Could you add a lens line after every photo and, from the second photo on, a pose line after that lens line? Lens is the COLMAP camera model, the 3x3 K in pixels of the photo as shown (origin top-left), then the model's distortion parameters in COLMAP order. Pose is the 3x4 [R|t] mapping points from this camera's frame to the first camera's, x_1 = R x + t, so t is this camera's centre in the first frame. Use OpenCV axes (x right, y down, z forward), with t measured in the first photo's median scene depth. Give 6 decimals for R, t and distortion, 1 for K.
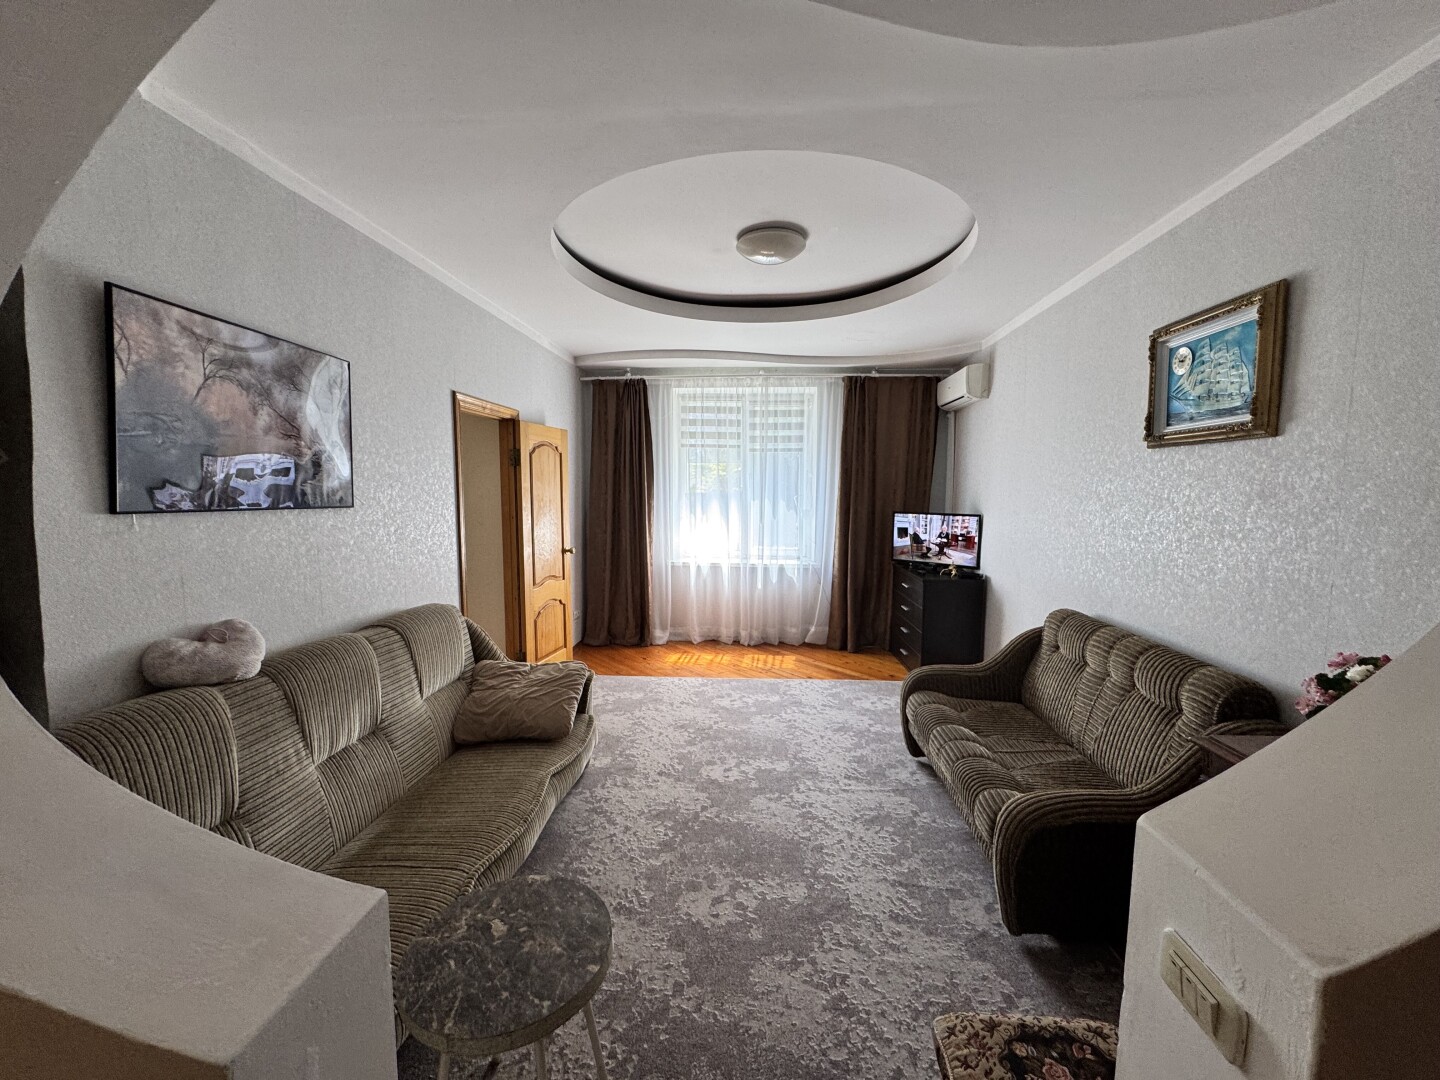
lens RADIAL K [[576.1, 0, 720.0], [0, 576.1, 540.0], [0, 0, 1]] dist [-0.002659, -0.000021]
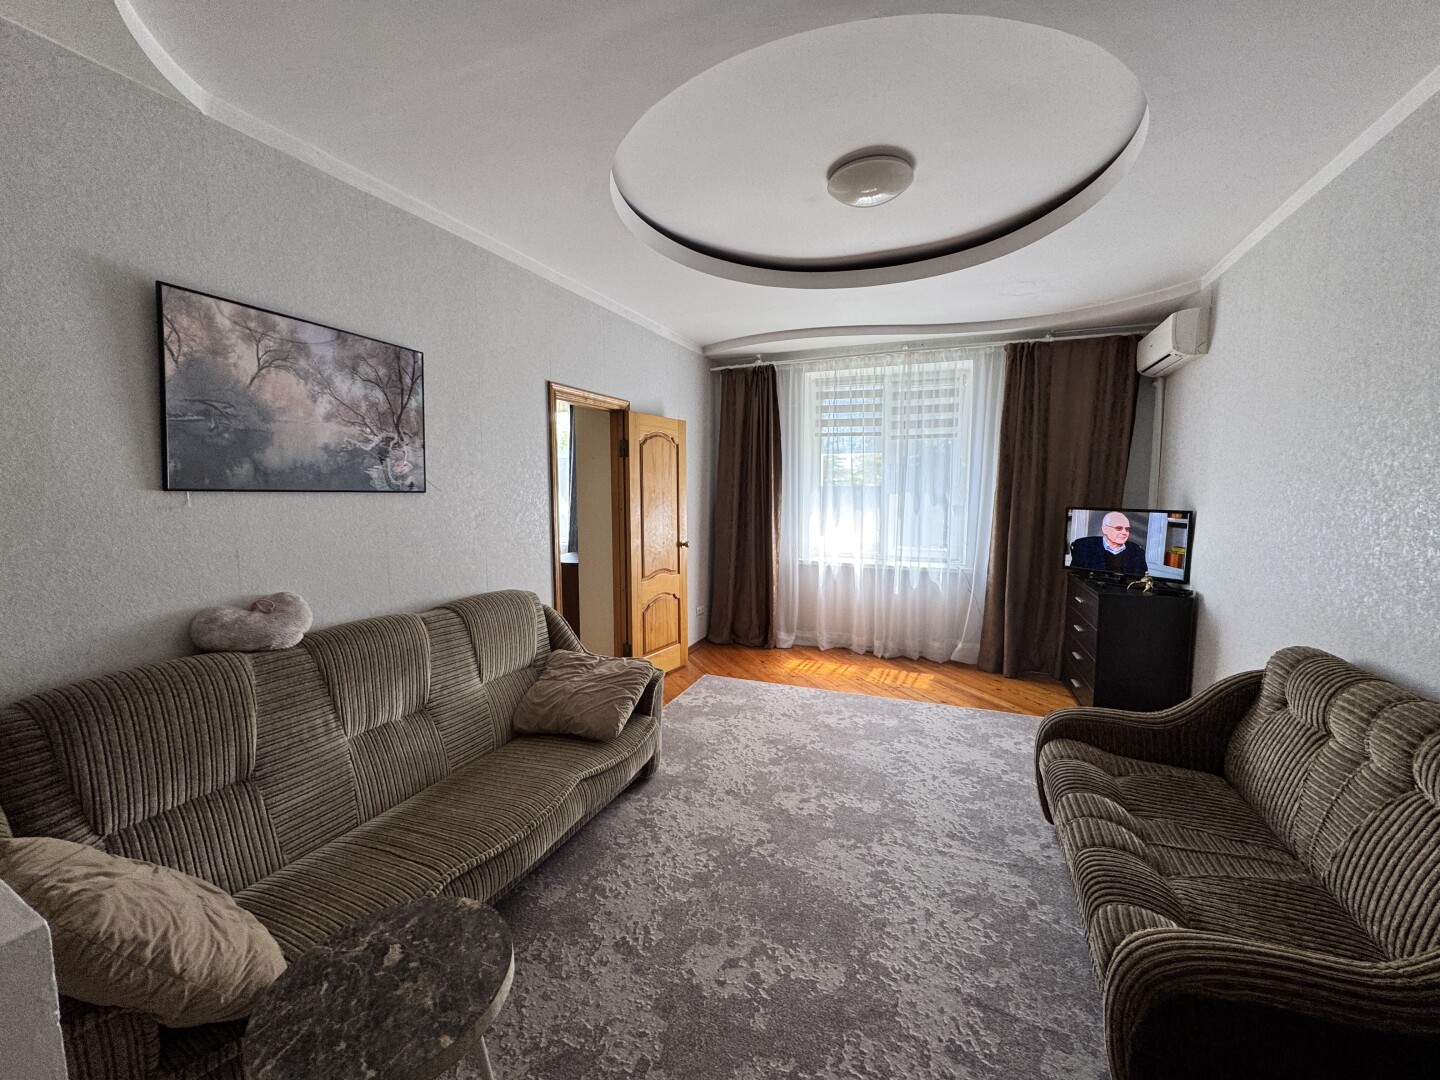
lens RADIAL K [[574.1, 0, 720.5], [0, 574.1, 540.5], [0, 0, 1]] dist [-0.002133, -0.000477]
pose [[0.948041, 0.025448, -0.317130, 0.176627], [-0.025405, 0.999668, 0.004273, 0.010551], [0.317134, 0.004006, 0.948372, 0.161463]]
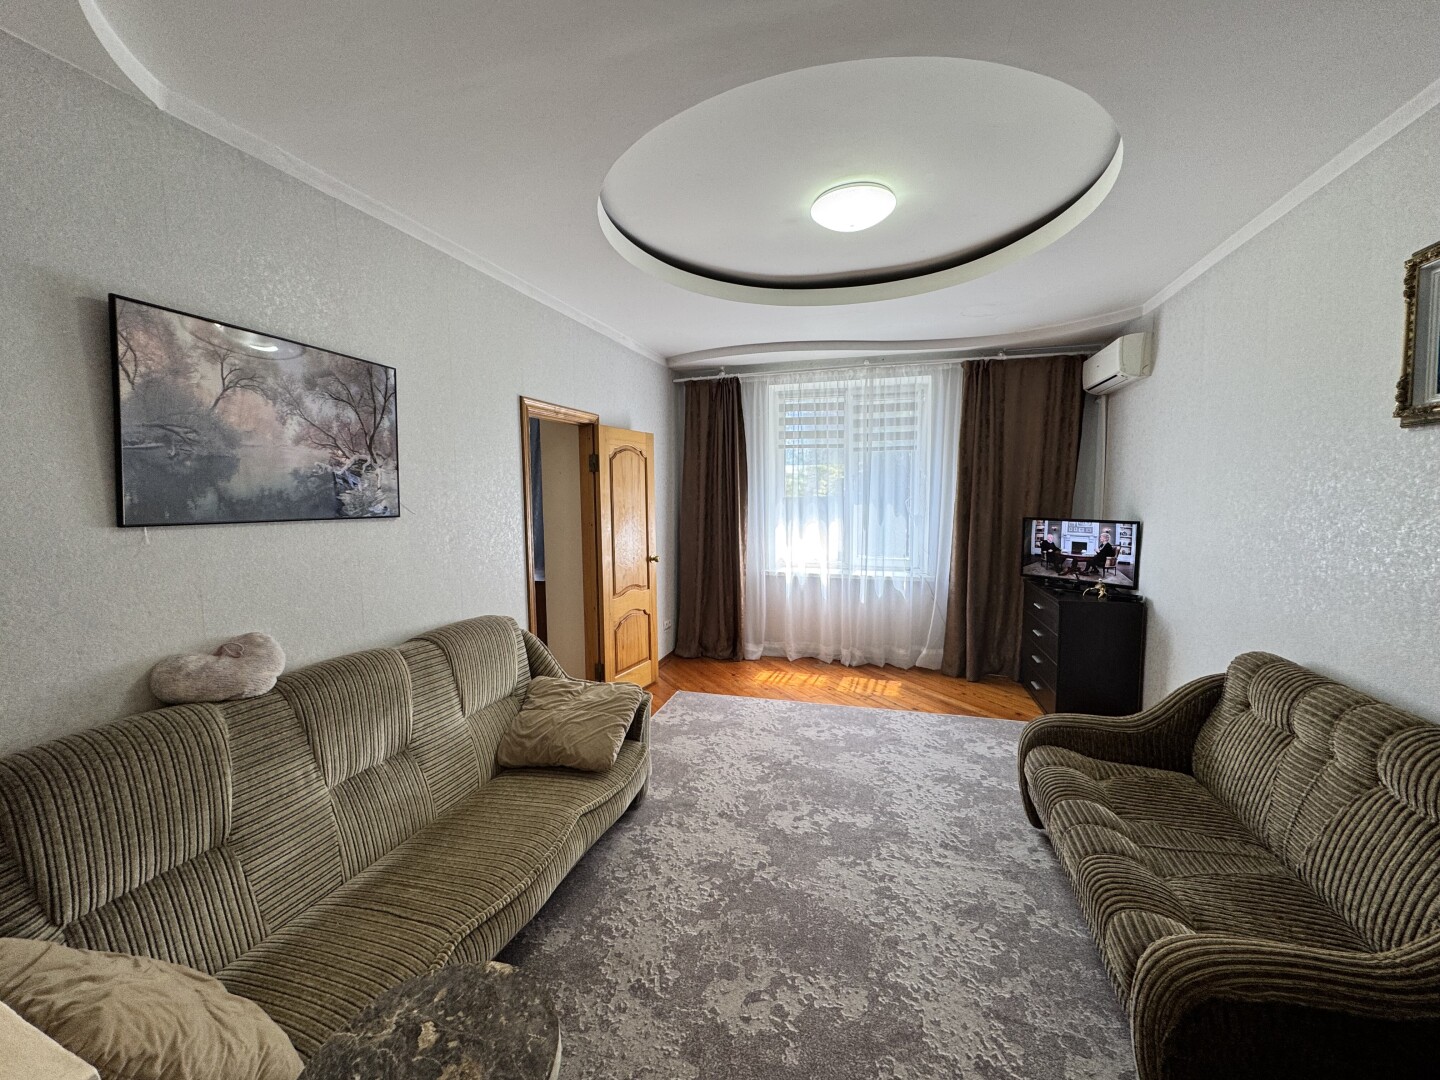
lens RADIAL K [[576.1, 0, 720.0], [0, 576.1, 540.0], [0, 0, 1]] dist [-0.002659, -0.000021]
pose [[0.975165, 0.006895, -0.221372, 0.098073], [-0.008333, 0.999950, -0.005562, -0.014656], [0.221323, 0.007269, 0.975173, 0.145268]]
